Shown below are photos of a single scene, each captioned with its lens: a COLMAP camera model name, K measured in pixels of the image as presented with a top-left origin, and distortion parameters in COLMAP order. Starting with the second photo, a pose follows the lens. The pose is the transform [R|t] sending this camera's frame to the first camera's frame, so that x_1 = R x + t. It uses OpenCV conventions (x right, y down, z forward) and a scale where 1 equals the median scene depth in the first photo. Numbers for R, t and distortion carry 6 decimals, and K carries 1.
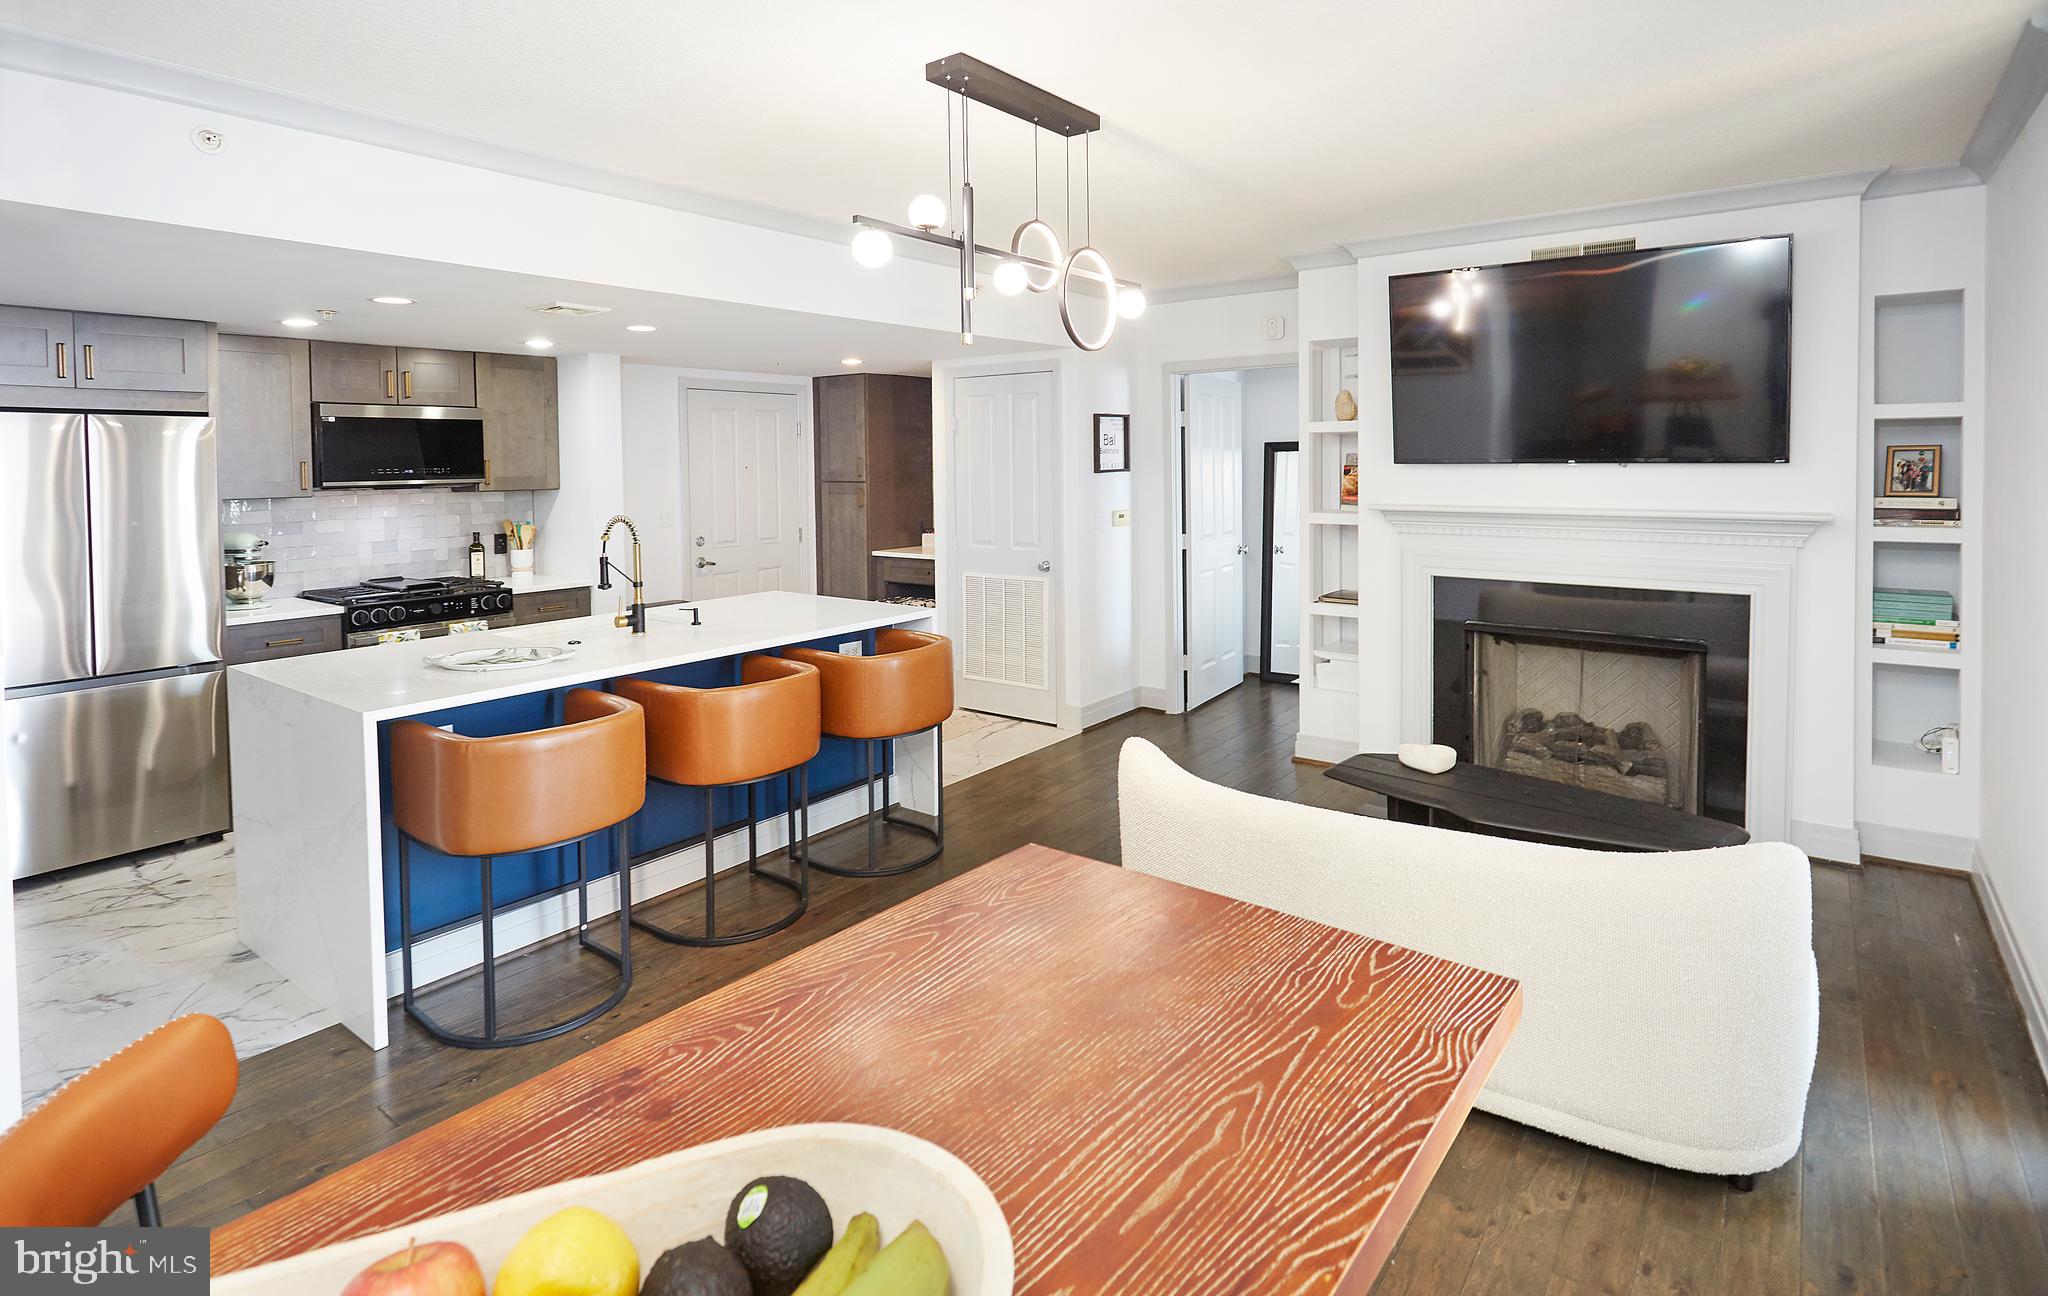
lens RADIAL K [[1022.7, 0, 1024.0], [0, 1022.7, 648.0], [0, 0, 1]] dist [-0.000504, -0.000063]
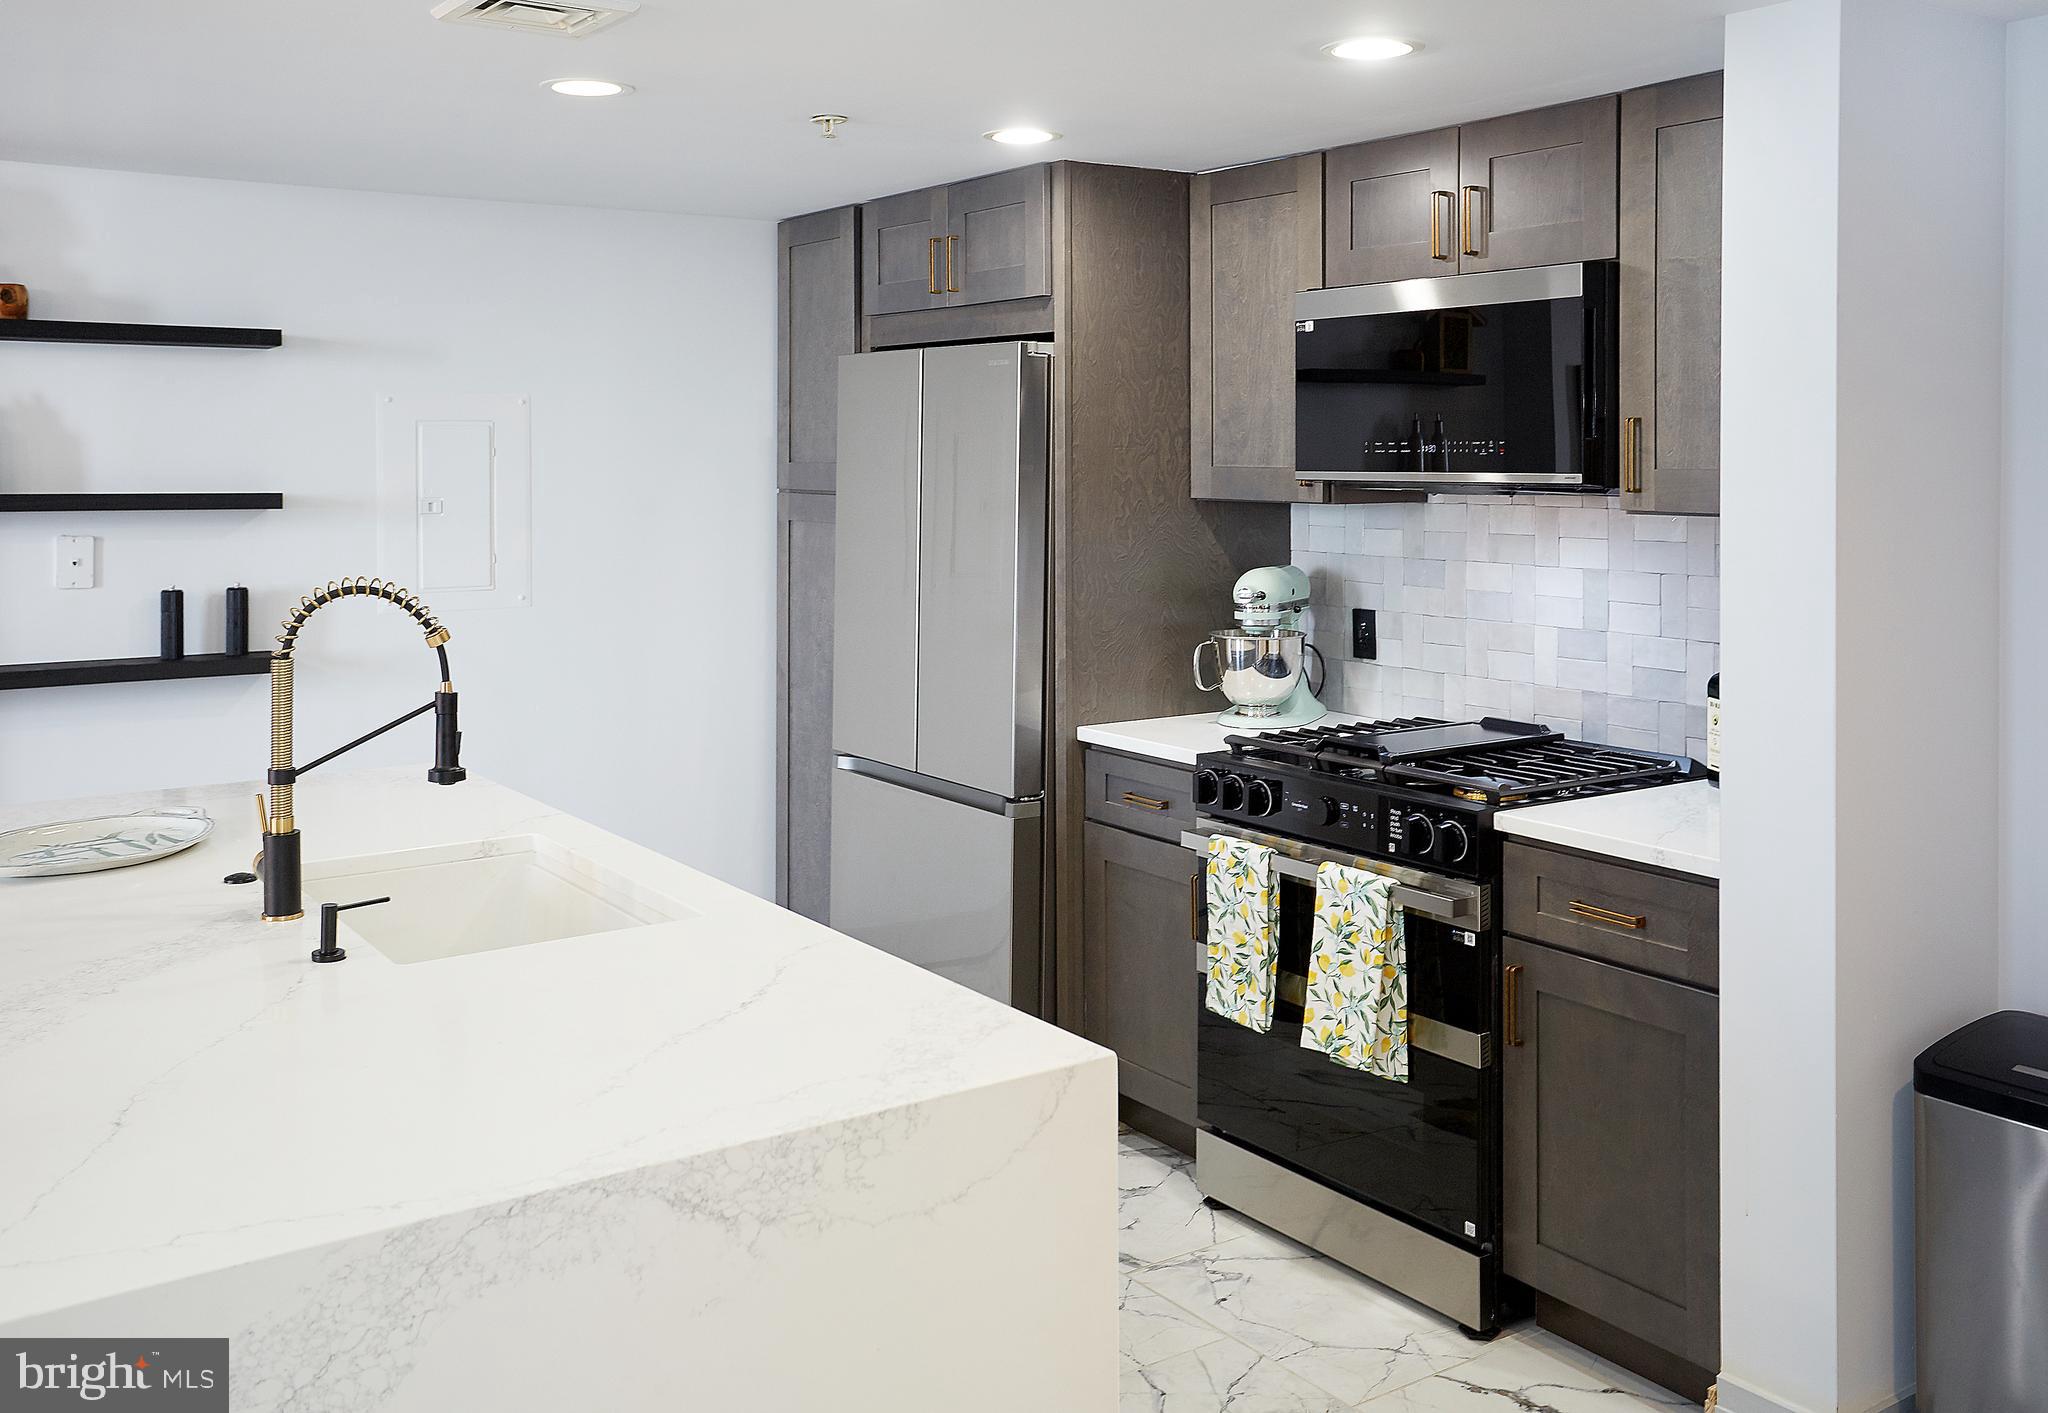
lens RADIAL K [[1891.5, 0, 1024.0], [0, 1891.5, 706.5], [0, 0, 1]] dist [-0.001452, -0.000542]
pose [[-0.306165, 0.145279, -0.940828, 0.127054], [-0.166228, 0.964945, 0.203098, -0.203664], [0.937353, 0.218574, -0.271283, 1.096460]]
